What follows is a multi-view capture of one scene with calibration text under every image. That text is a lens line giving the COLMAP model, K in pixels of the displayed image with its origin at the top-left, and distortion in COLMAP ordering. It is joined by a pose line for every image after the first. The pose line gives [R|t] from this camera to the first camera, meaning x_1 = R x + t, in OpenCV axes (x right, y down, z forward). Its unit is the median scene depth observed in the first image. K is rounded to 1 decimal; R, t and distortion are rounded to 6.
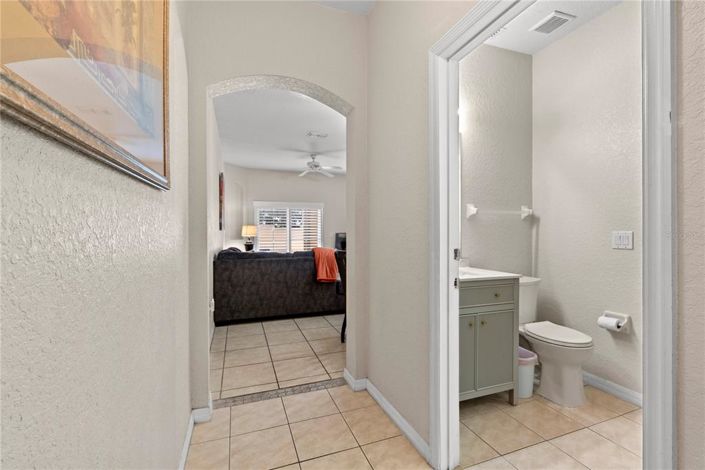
lens RADIAL K [[313.6, 0, 351.4], [0, 313.6, 231.8], [0, 0, 1]] dist [-0.002456, -0.000663]
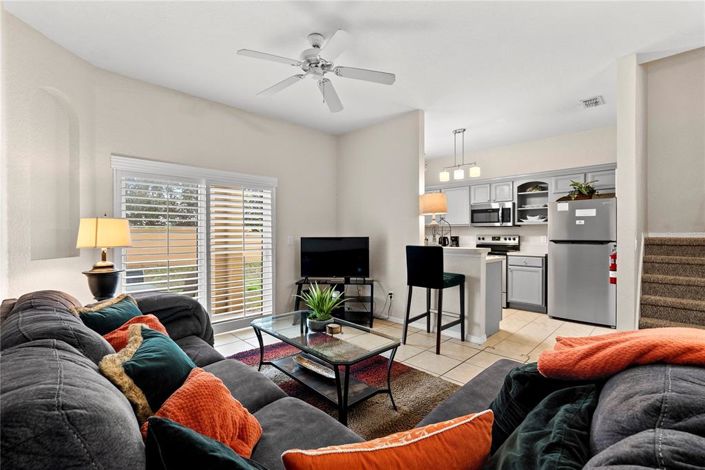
lens RADIAL K [[313.6, 0, 353.0], [0, 313.6, 241.4], [0, 0, 1]] dist [-0.002456, -0.000663]
pose [[0.928093, -0.012503, 0.372139, -0.189942], [0.002244, 0.999606, 0.027987, -0.003357], [-0.372342, -0.025139, 0.927755, 0.554195]]
